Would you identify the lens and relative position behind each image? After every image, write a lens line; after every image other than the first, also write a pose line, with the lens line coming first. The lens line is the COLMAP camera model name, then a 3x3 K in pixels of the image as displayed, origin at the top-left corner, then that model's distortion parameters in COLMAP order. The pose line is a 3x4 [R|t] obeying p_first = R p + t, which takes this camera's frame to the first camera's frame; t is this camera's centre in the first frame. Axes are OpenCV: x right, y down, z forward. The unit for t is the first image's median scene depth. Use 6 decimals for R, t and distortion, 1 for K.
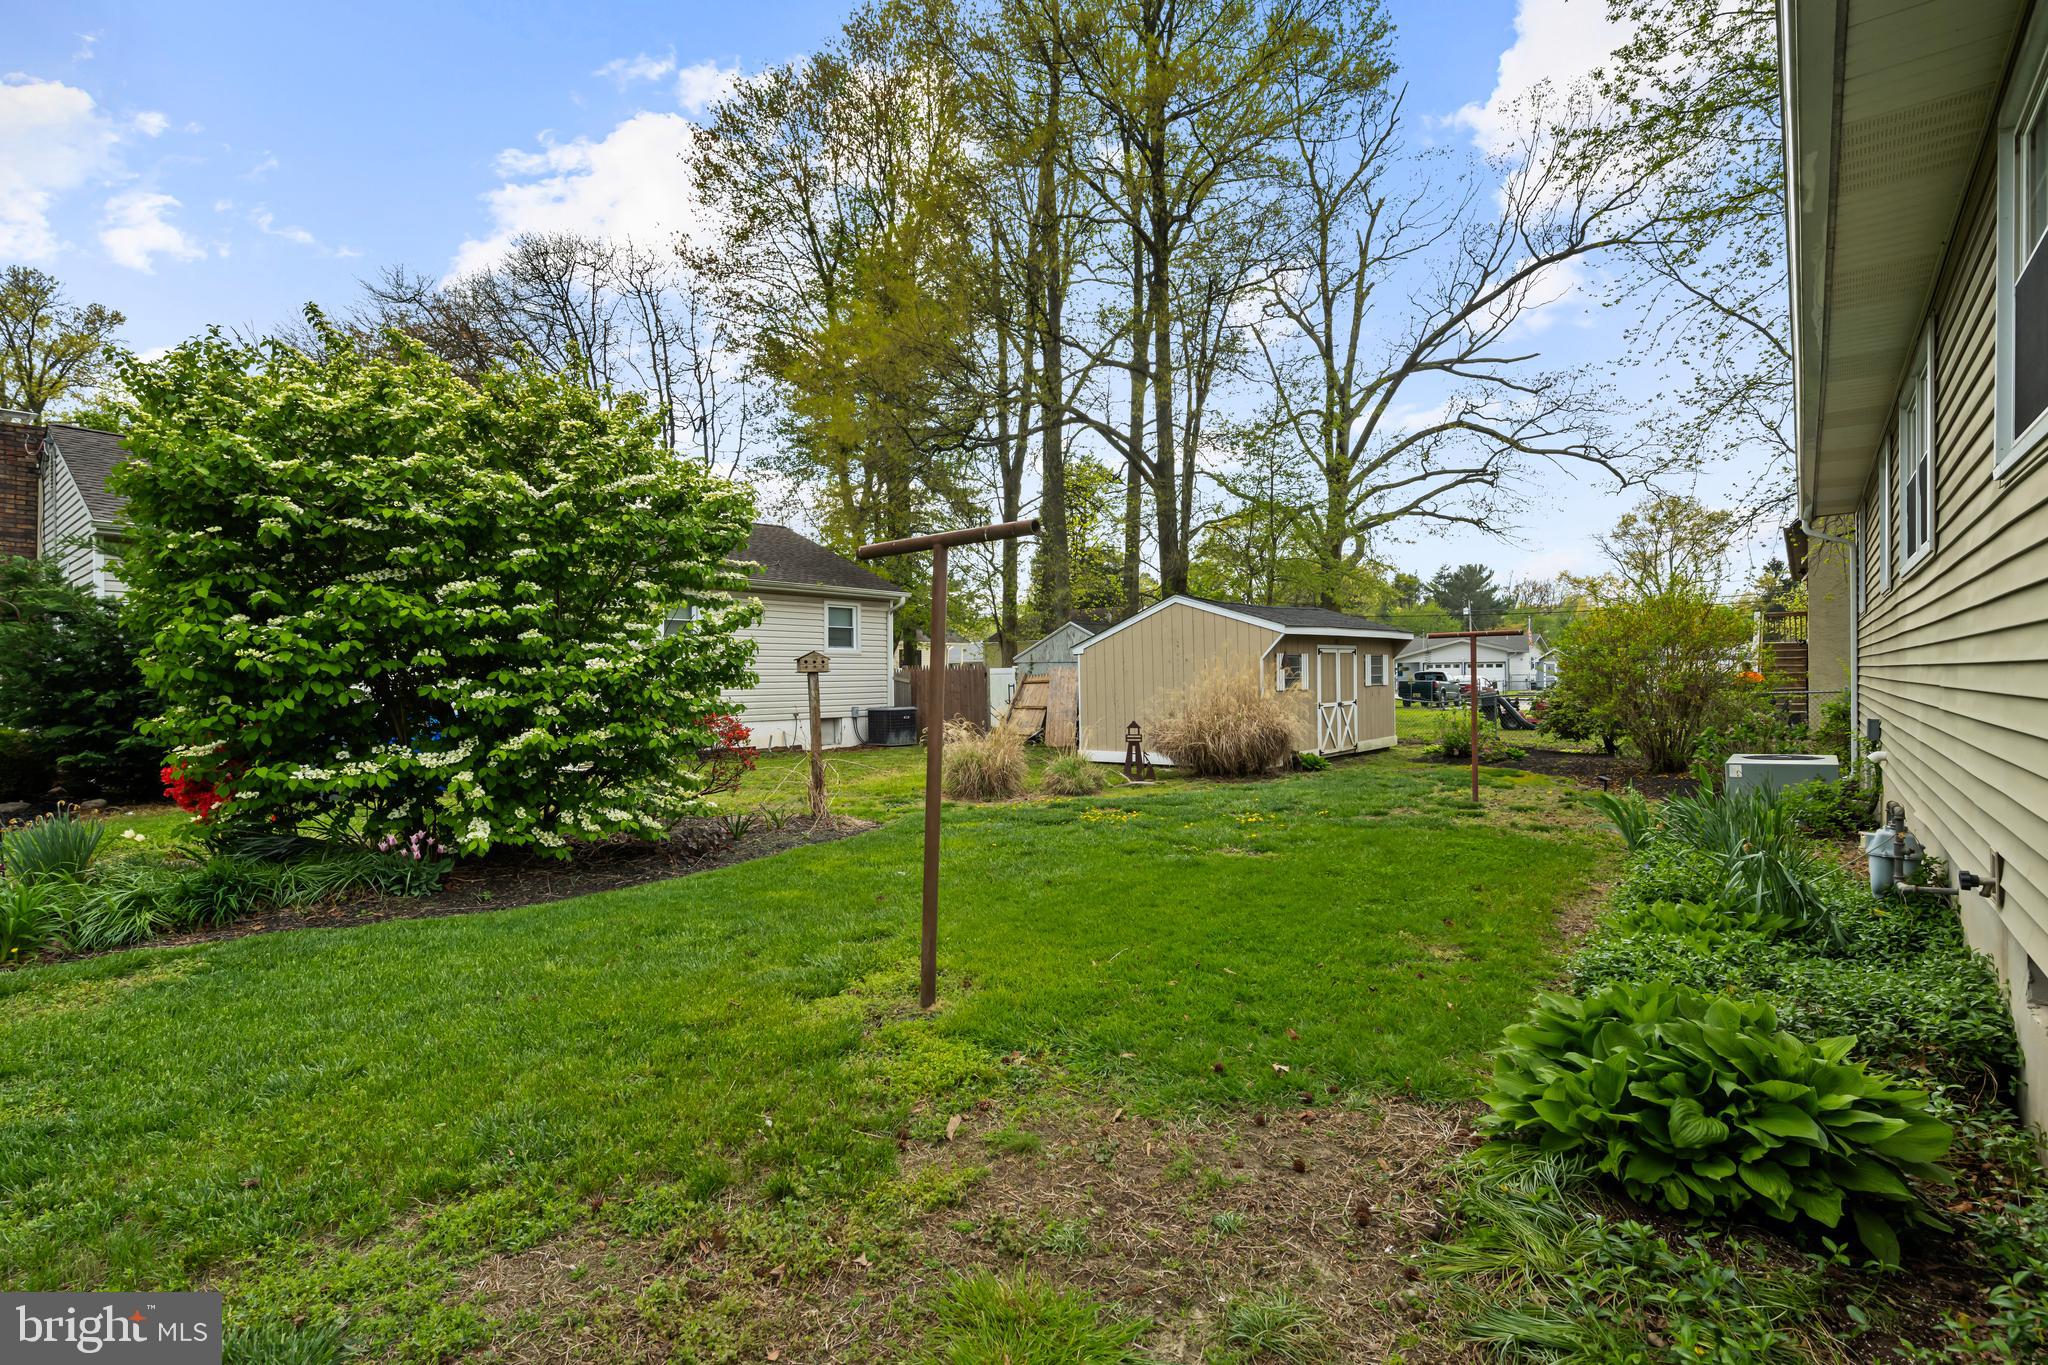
lens RADIAL K [[958.4, 0, 1020.6], [0, 958.4, 684.3], [0, 0, 1]] dist [-0.002048, -0.000381]
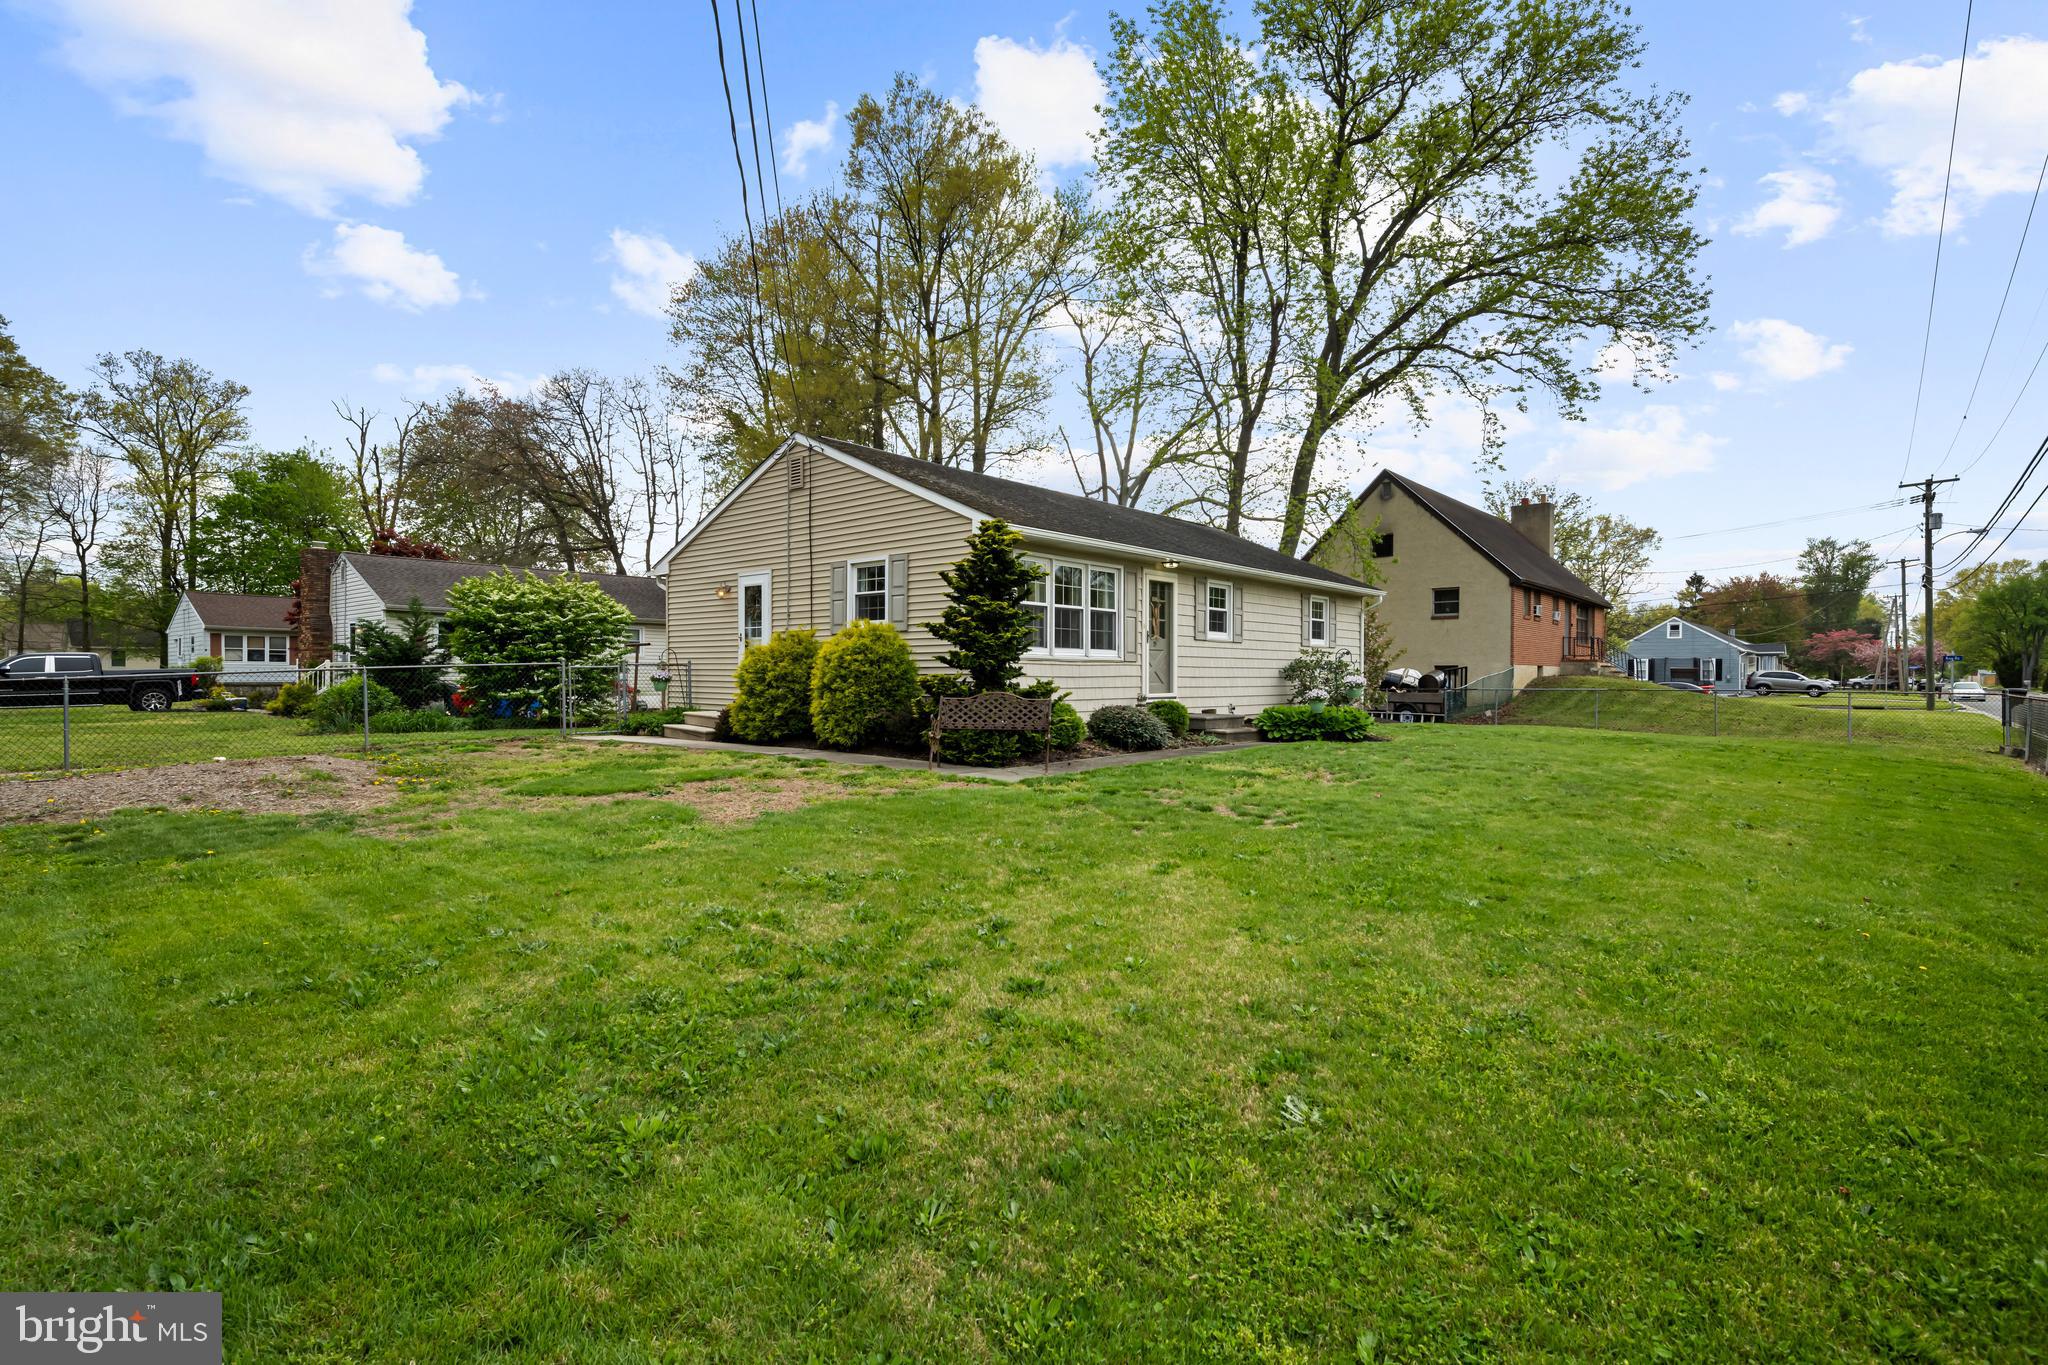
lens RADIAL K [[998.1, 0, 1028.8], [0, 998.1, 672.4], [0, 0, 1]] dist [0.001621, 0.000238]
pose [[0.999615, 0.012622, -0.024698, 1.321577], [-0.012874, 0.999866, -0.010062, 0.018359], [0.024567, 0.010376, 0.999644, -2.667922]]
